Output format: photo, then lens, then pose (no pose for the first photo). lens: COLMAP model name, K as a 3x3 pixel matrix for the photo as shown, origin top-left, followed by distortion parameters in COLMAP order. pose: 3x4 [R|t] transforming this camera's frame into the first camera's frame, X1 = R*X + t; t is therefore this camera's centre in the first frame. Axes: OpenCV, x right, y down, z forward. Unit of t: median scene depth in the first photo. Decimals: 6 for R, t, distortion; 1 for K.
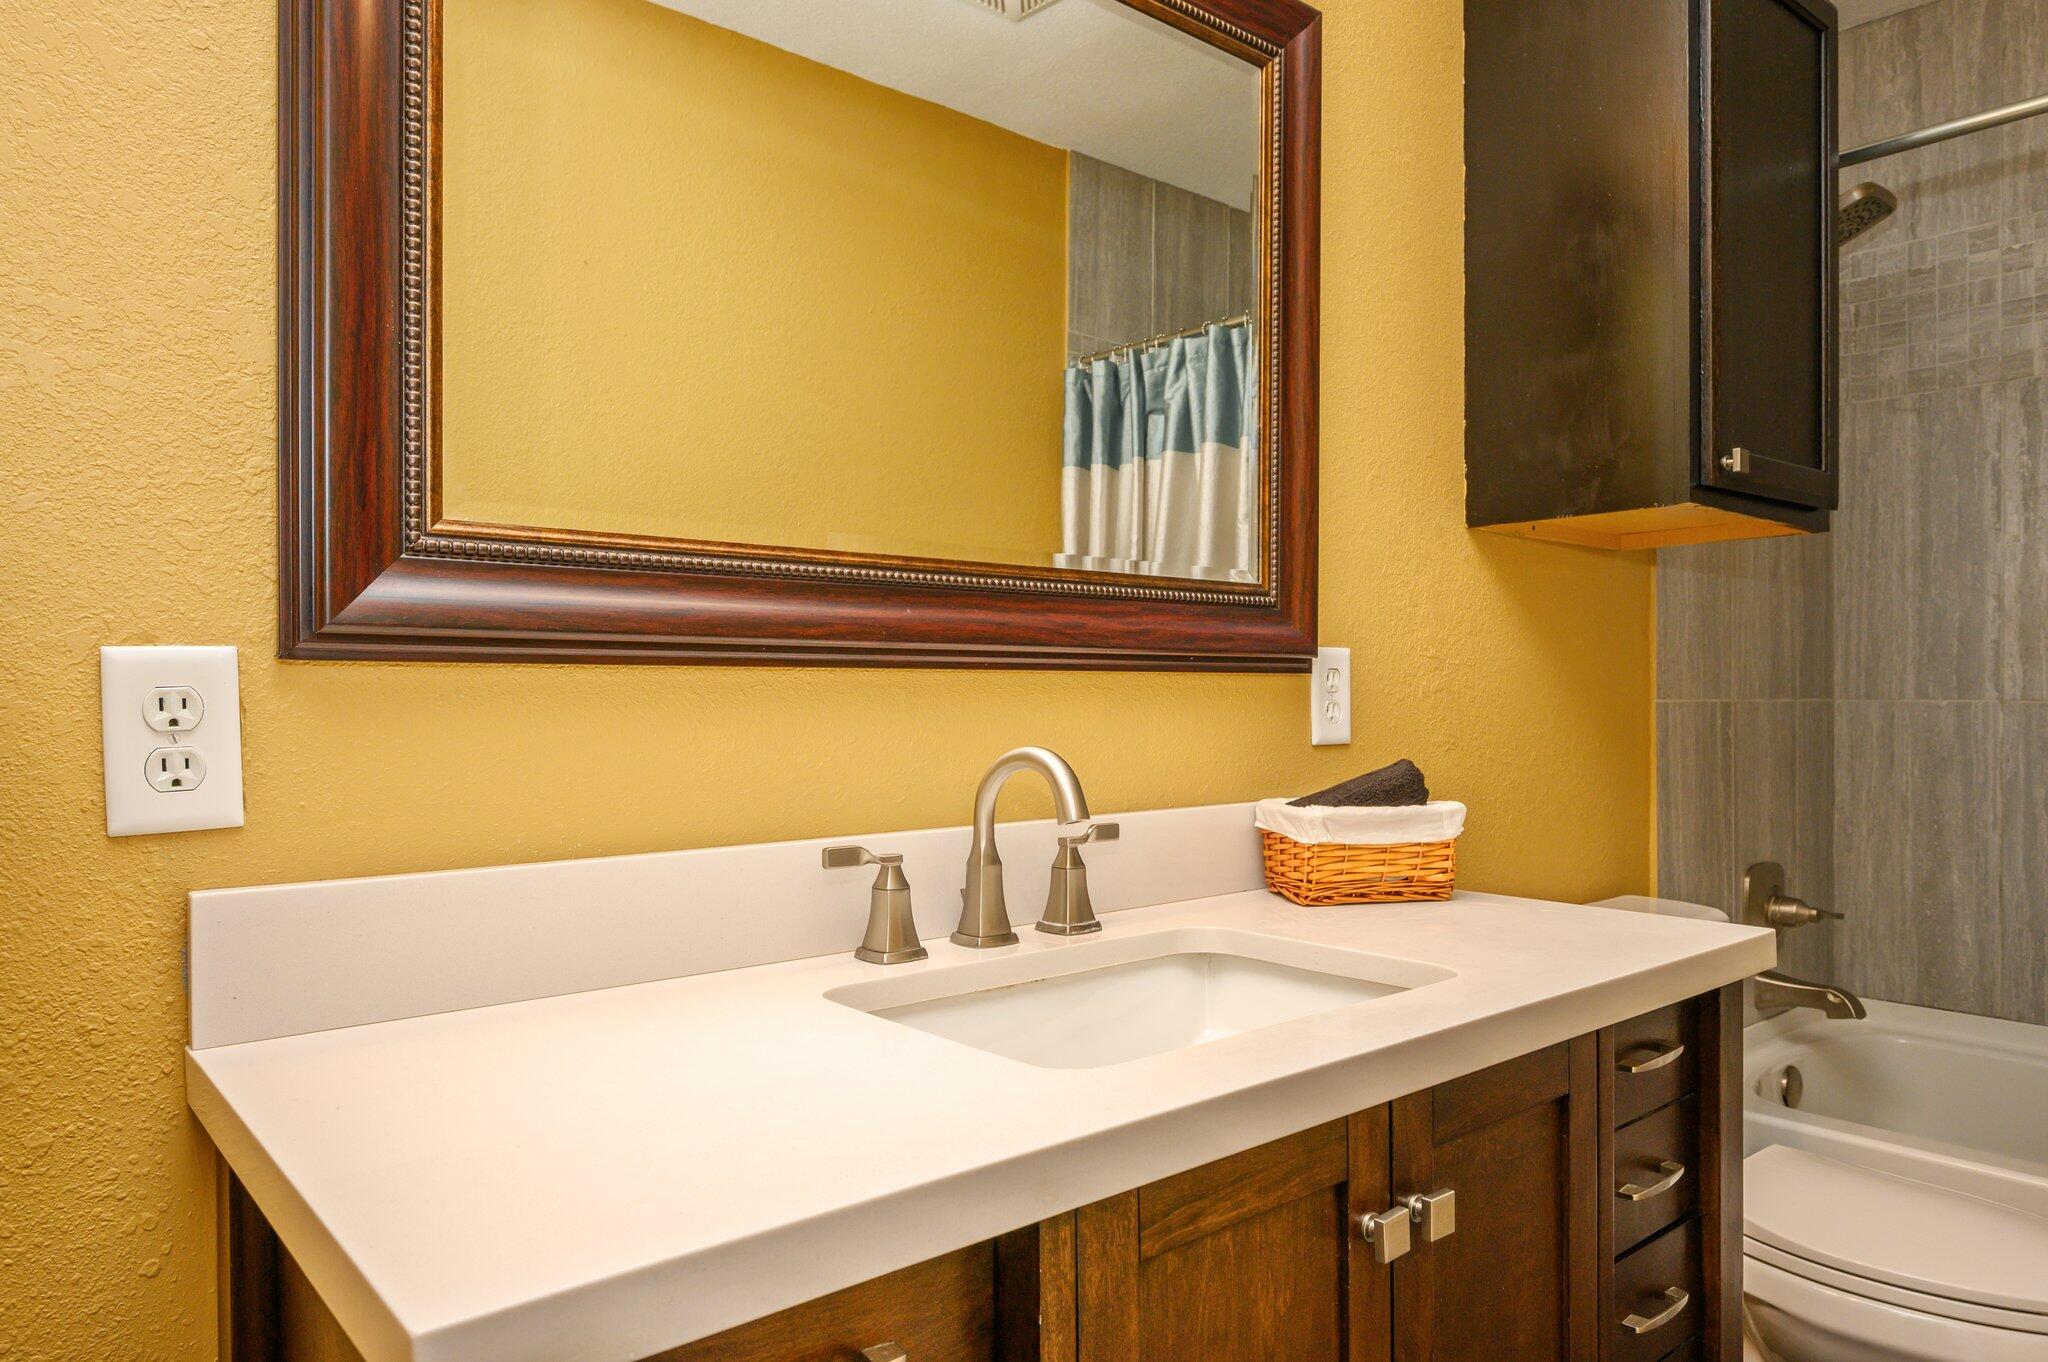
lens RADIAL K [[1279.5, 0, 1018.1], [0, 1279.5, 695.2], [0, 0, 1]] dist [-0.007115, 0.003908]
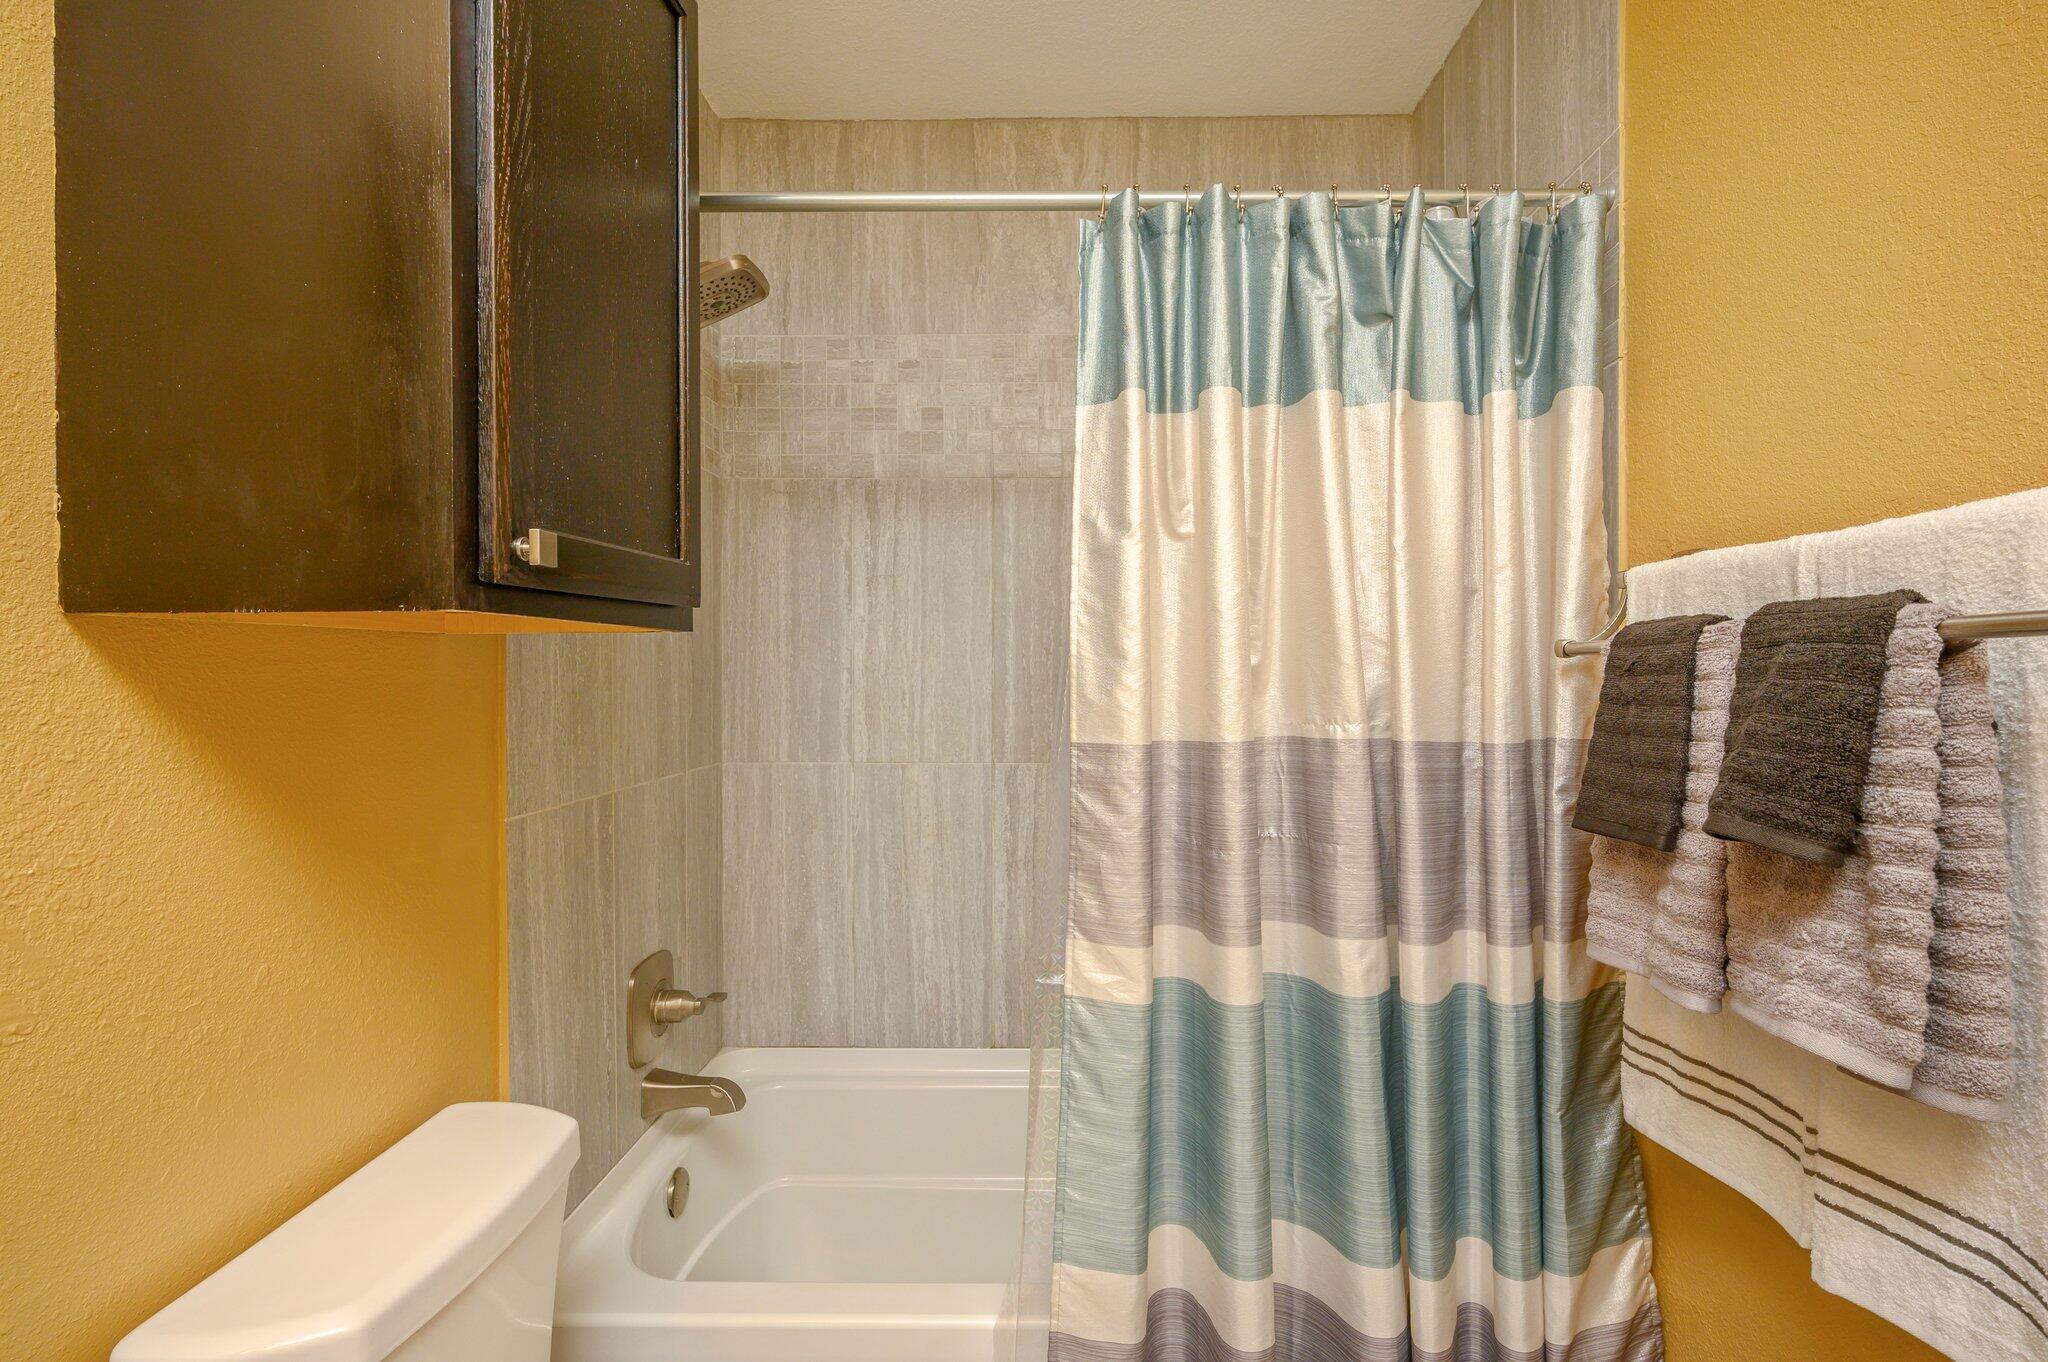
lens RADIAL K [[956.1, 0, 1027.2], [0, 956.1, 672.4], [0, 0, 1]] dist [-0.002821, -0.000385]
pose [[0.661402, -0.008282, 0.749986, 0.239435], [0.002943, 0.999960, 0.008447, -0.081300], [-0.750025, -0.003380, 0.661400, 0.325300]]
